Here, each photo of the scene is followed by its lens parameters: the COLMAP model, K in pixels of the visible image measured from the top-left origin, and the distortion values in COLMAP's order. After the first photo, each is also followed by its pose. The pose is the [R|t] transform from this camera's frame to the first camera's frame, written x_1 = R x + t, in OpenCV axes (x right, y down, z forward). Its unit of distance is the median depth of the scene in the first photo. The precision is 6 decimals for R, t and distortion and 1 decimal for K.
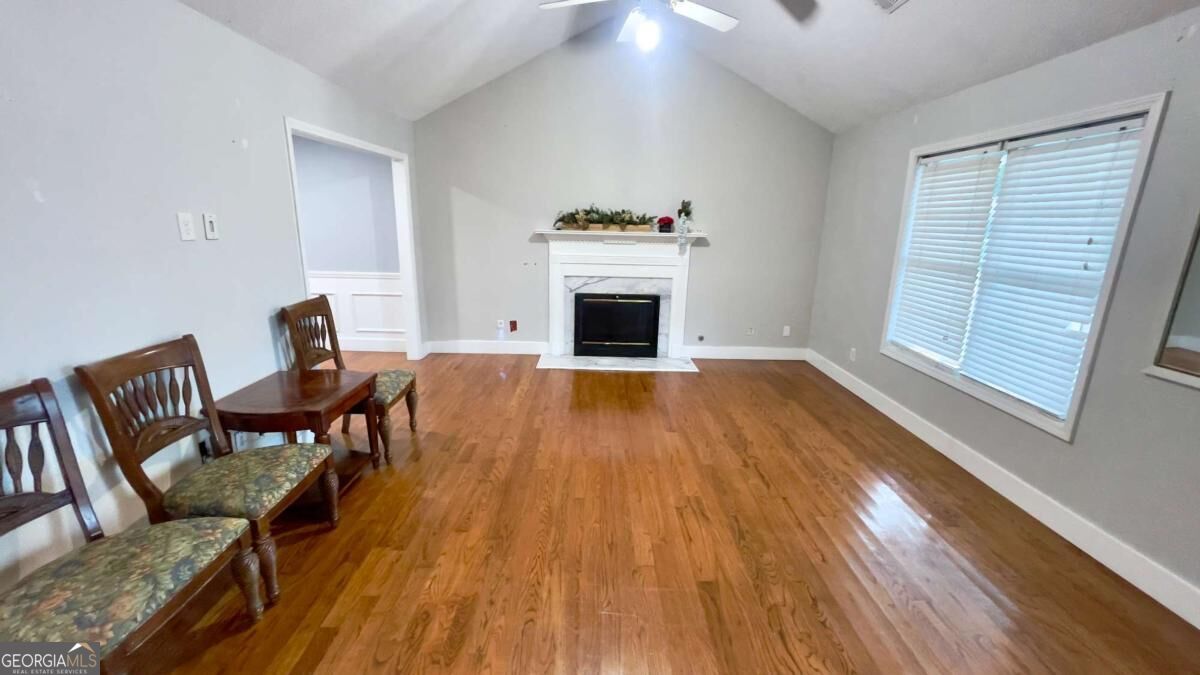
lens RADIAL K [[480.9, 0, 597.2], [0, 480.9, 343.6], [0, 0, 1]] dist [-0.000579, -0.000453]
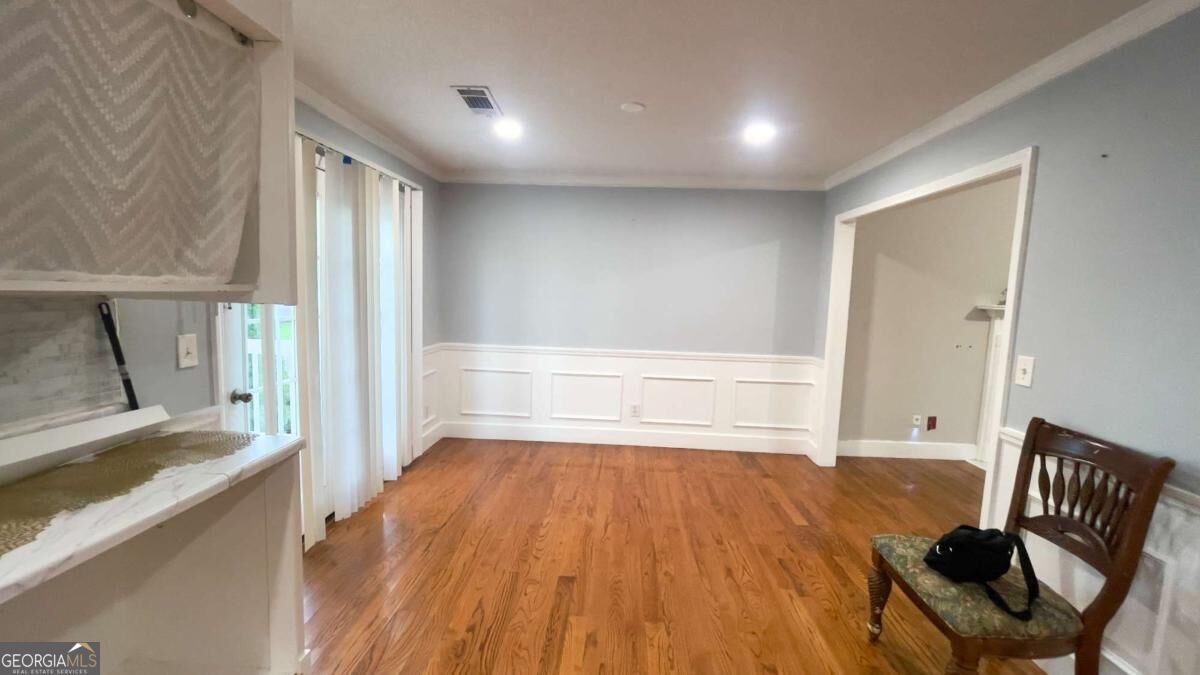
lens RADIAL K [[480.9, 0, 599.7], [0, 480.9, 338.6], [0, 0, 1]] dist [-0.000579, -0.000453]
pose [[0.998713, 0.010110, -0.049699, -0.724942], [-0.017667, 0.987902, -0.154067, -0.045020], [0.047540, 0.154747, 0.986810, 0.182330]]
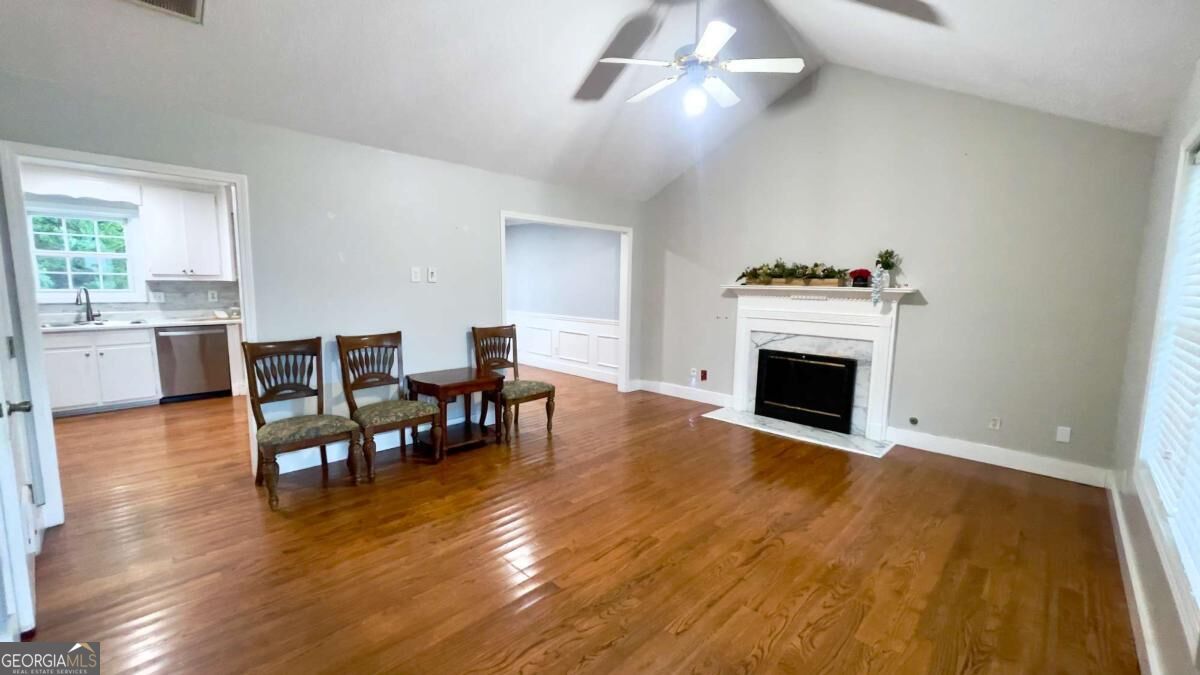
lens RADIAL K [[480.9, 0, 593.7], [0, 480.9, 334.2], [0, 0, 1]] dist [-0.000579, -0.000453]
pose [[0.713778, 0.063199, -0.697515, 0.403730], [-0.174249, 0.980630, -0.089460, 0.011713], [0.678350, 0.185396, 0.710964, 0.078800]]
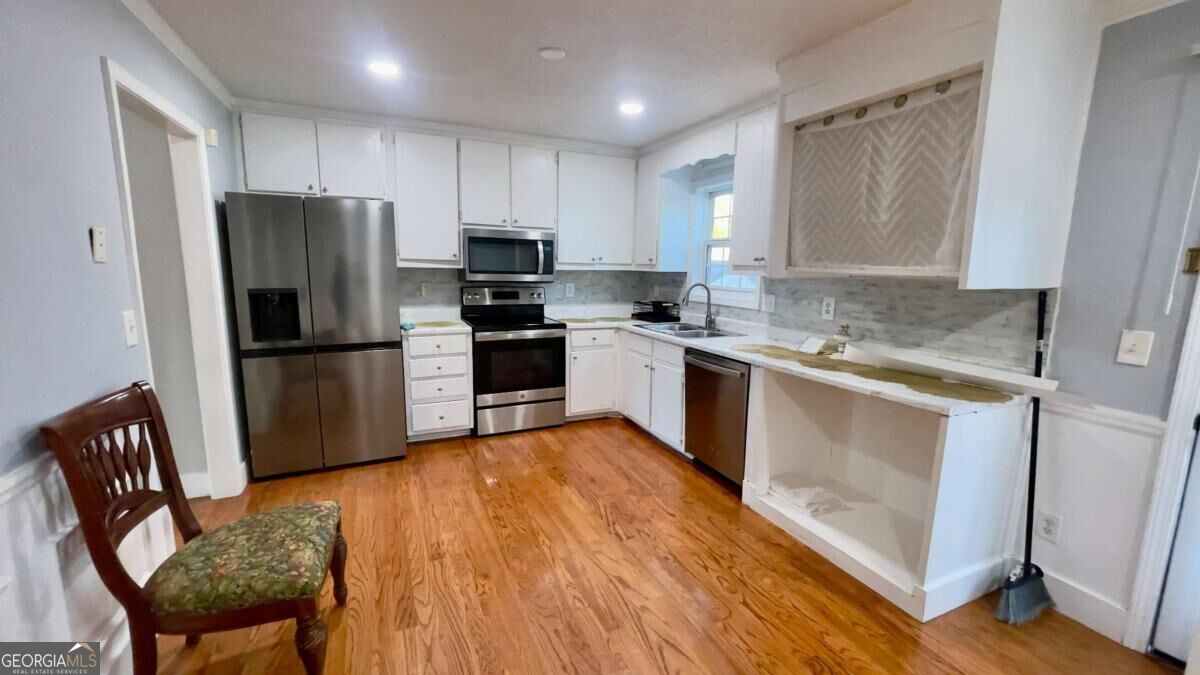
lens RADIAL K [[480.9, 0, 596.9], [0, 480.9, 339.4], [0, 0, 1]] dist [-0.000579, -0.000453]
pose [[-0.912795, 0.019034, -0.407974, -0.555643], [-0.144352, 0.919405, 0.365866, -0.161156], [0.382057, 0.392852, -0.836480, 0.659445]]
